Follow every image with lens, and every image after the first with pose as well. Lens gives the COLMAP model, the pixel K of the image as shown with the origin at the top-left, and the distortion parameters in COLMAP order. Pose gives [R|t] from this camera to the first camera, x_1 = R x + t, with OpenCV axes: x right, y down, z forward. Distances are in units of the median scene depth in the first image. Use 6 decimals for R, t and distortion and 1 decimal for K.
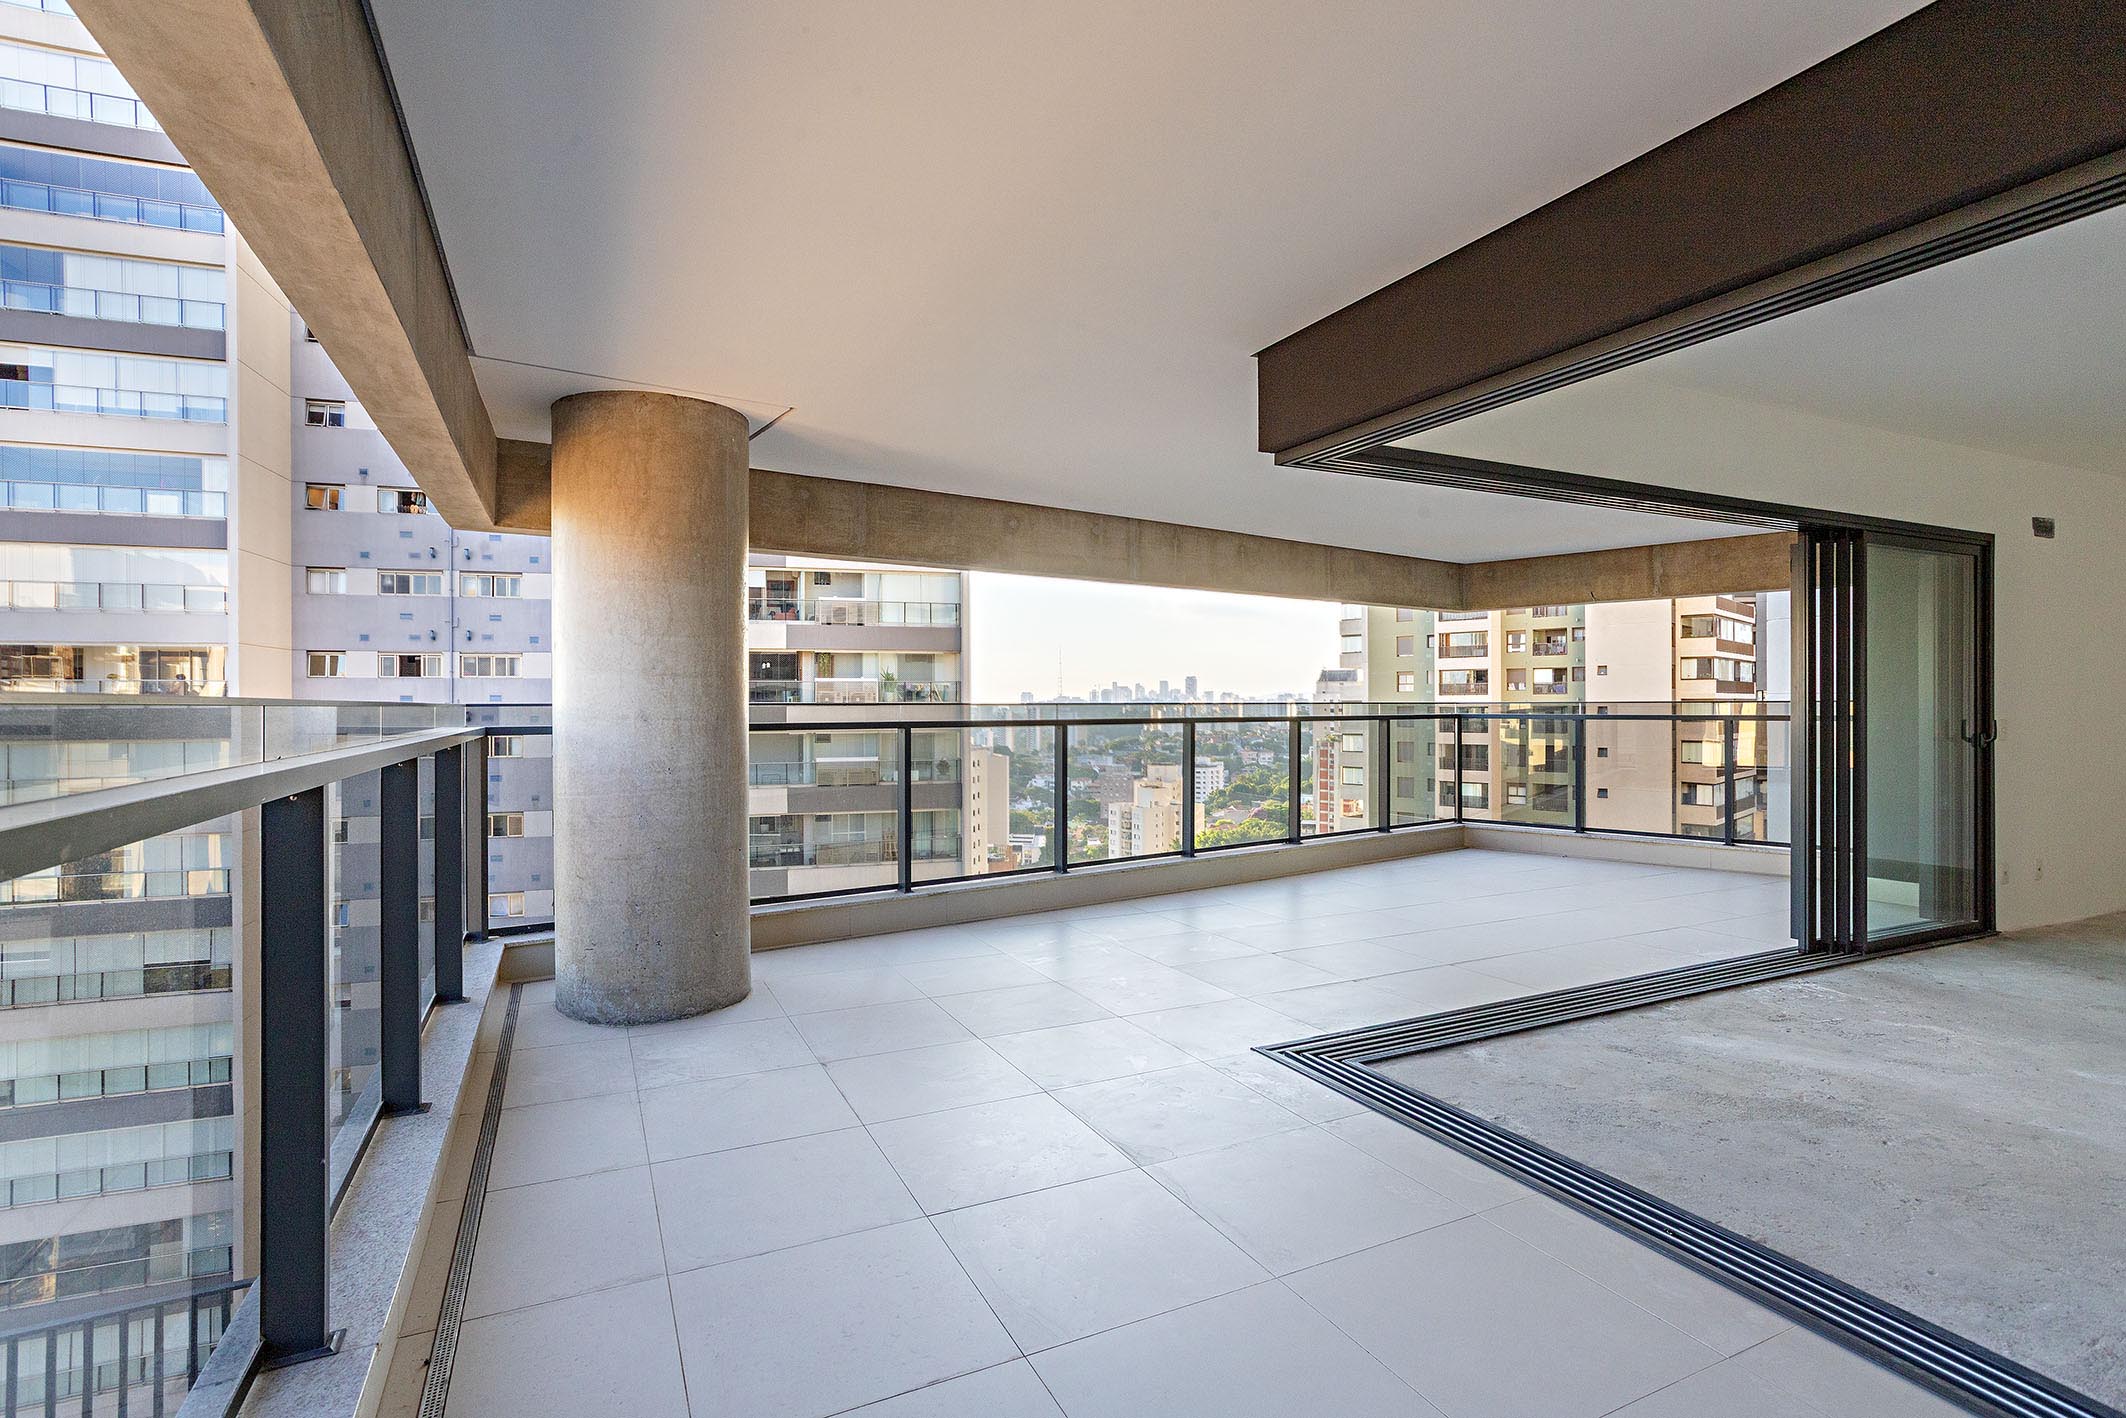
lens RADIAL K [[1024.1, 0, 1063.0], [0, 1024.1, 709.0], [0, 0, 1]] dist [-0.049168, 0.035506]
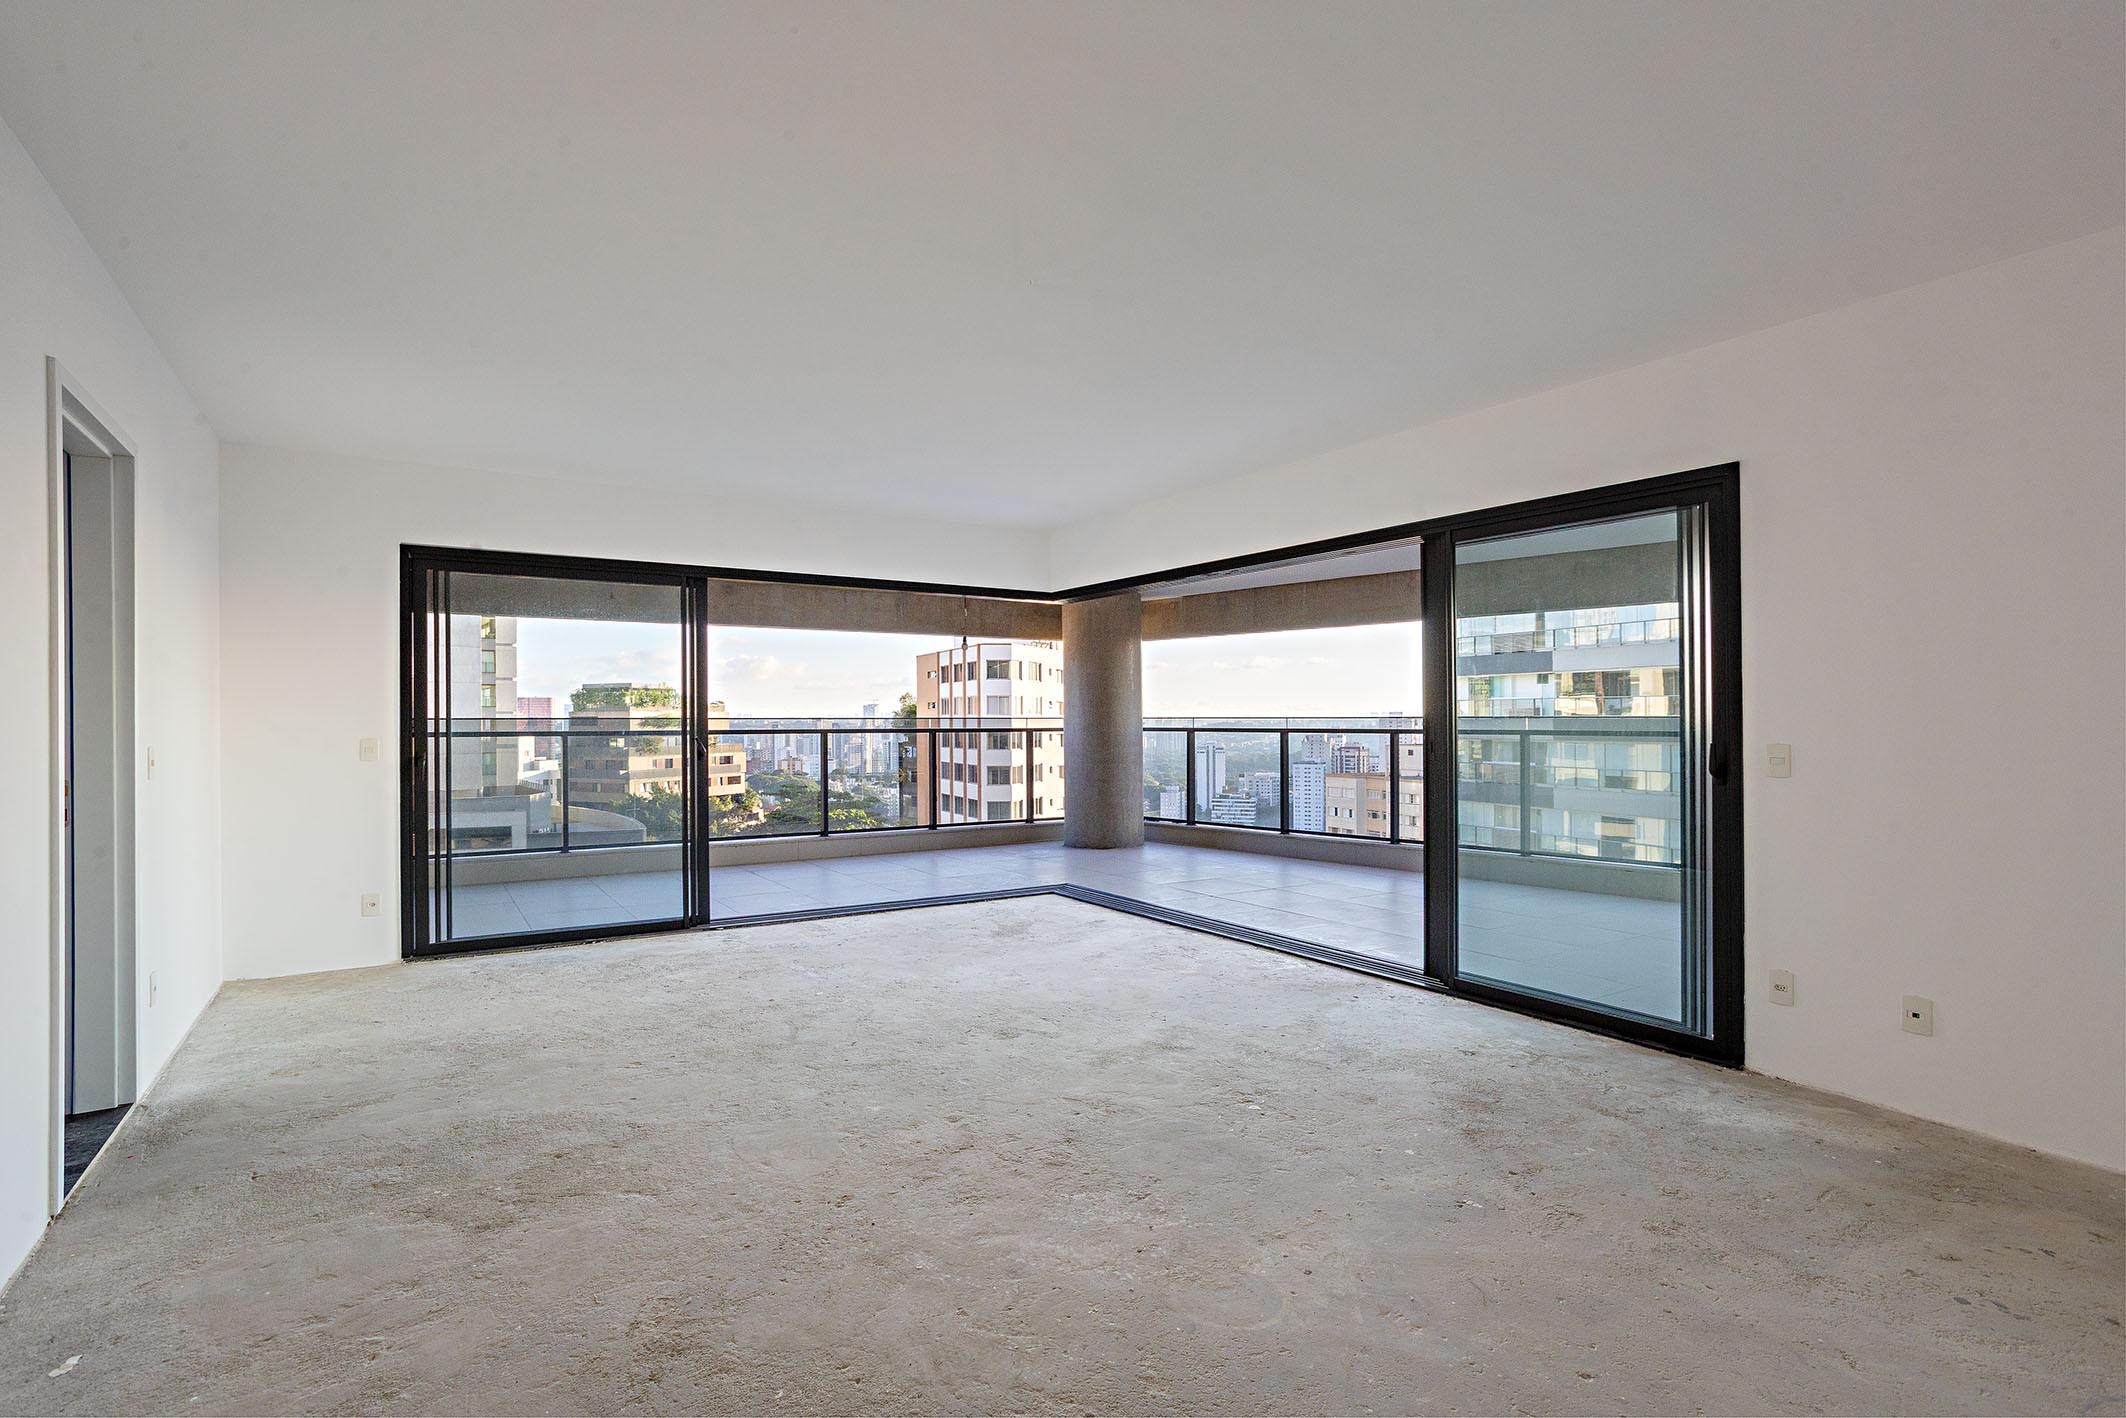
lens RADIAL K [[1028.6, 0, 1053.6], [0, 1028.6, 714.9], [0, 0, 1]] dist [-0.051070, 0.037963]
pose [[0.118825, -0.001684, -0.992914, 0.242003], [0.000466, 0.999999, -0.001640, -0.001240], [0.992915, -0.000268, 0.118826, 0.075547]]
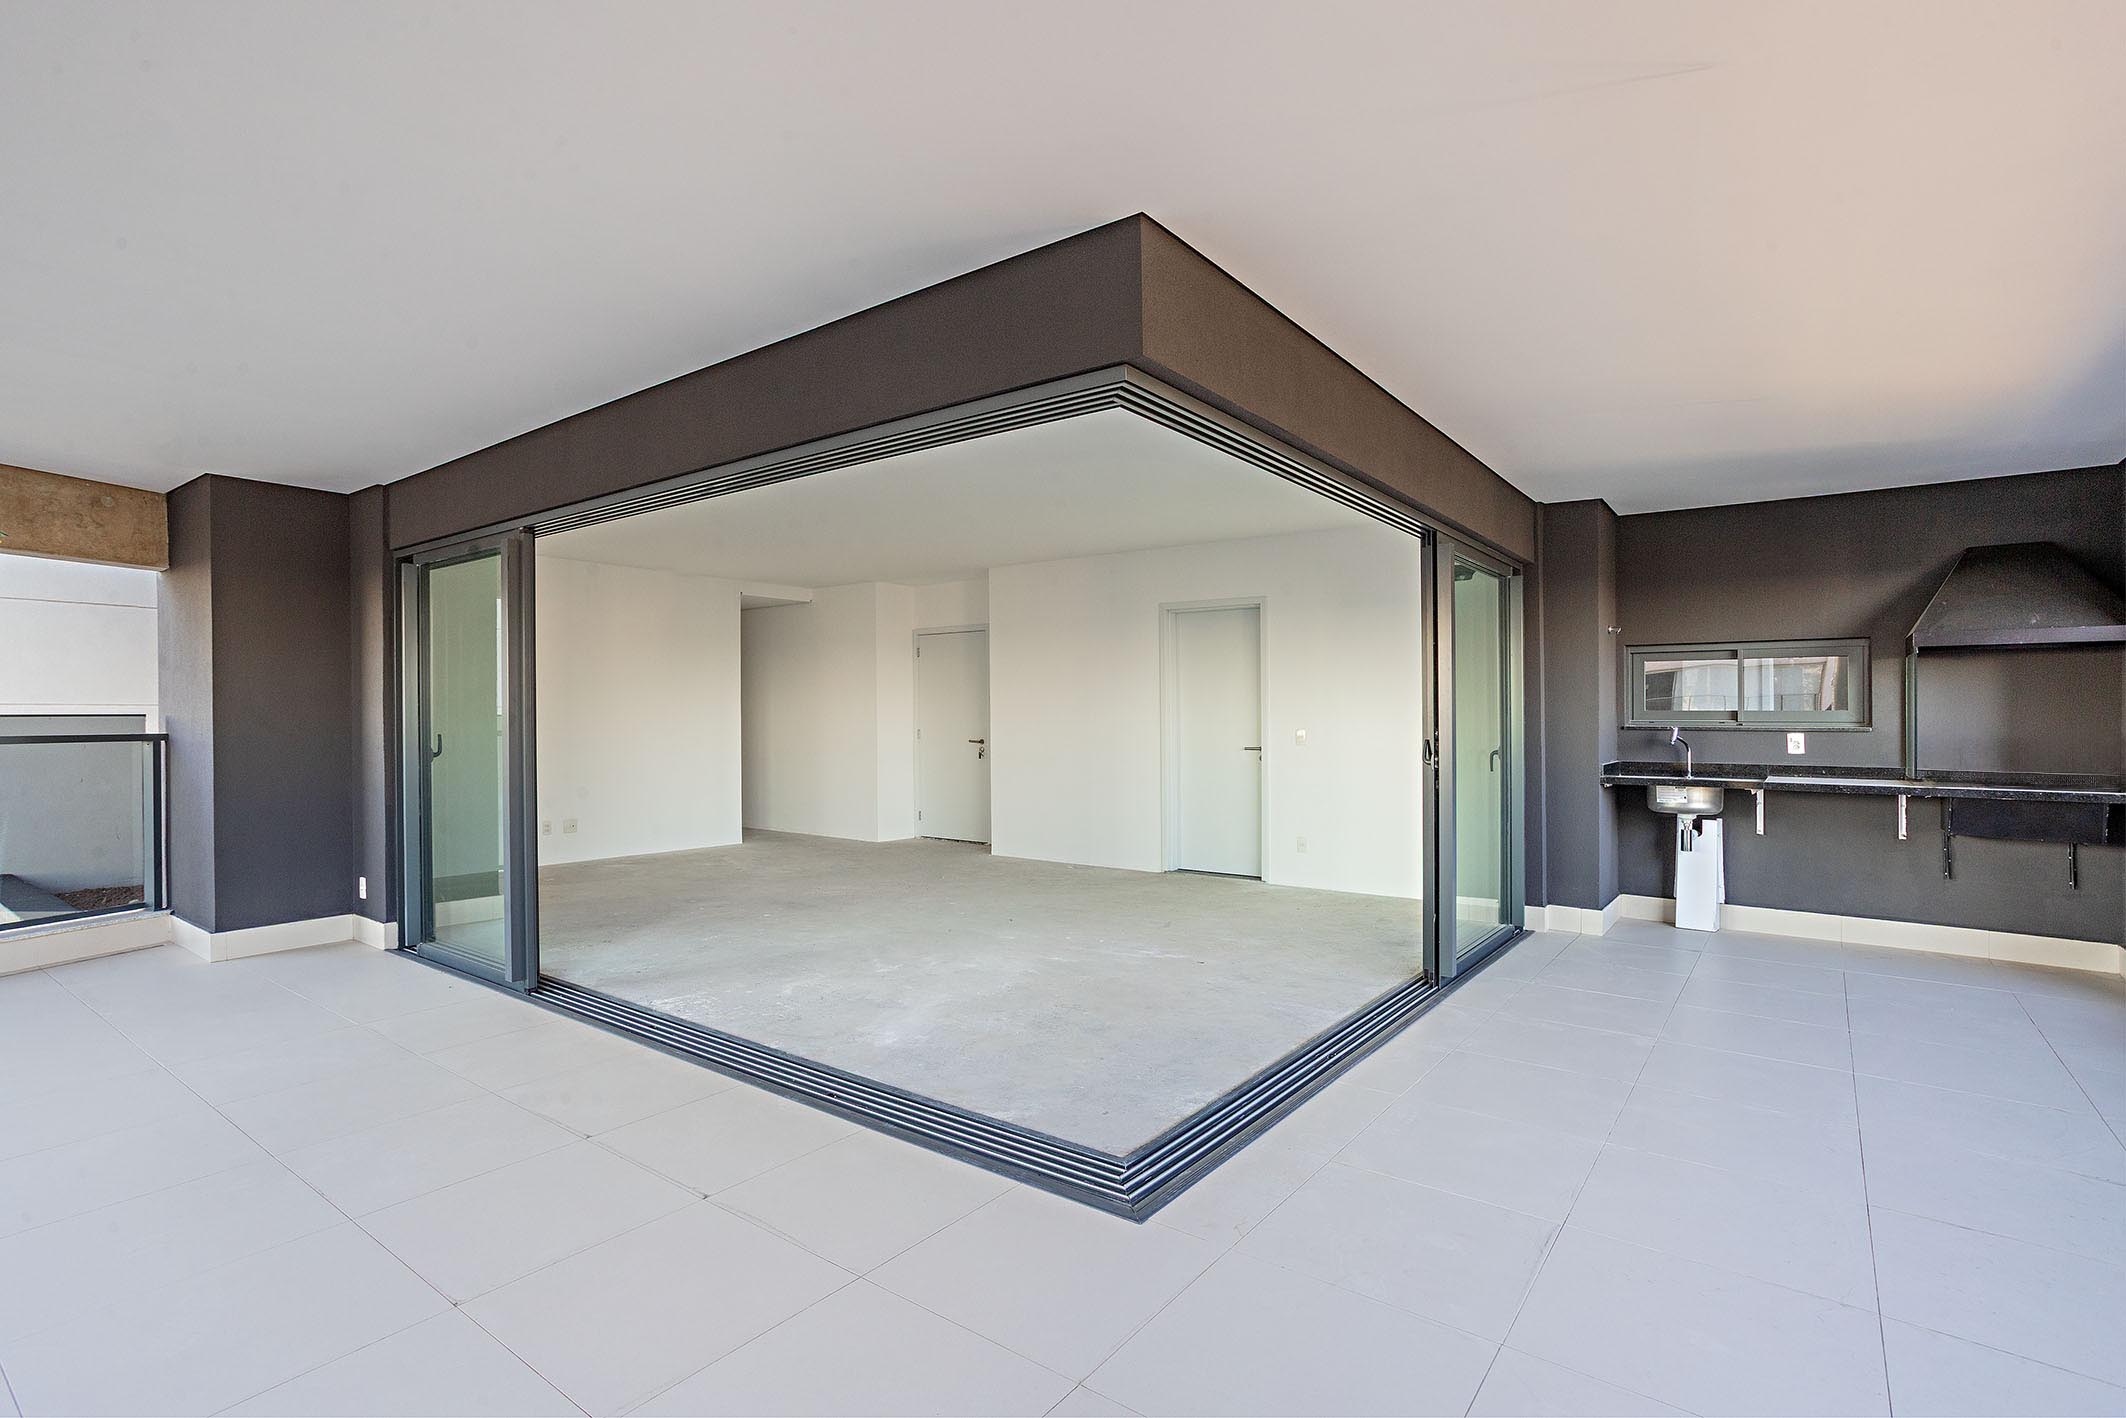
lens RADIAL K [[1034.9, 0, 1063.0], [0, 1034.9, 709.0], [0, 0, 1]] dist [-0.016485, 0.024179]
pose [[-0.456191, 0.006819, 0.889856, -0.046686], [0.003584, 0.999977, -0.005826, -0.001562], [-0.889875, 0.000532, -0.456205, 0.144392]]
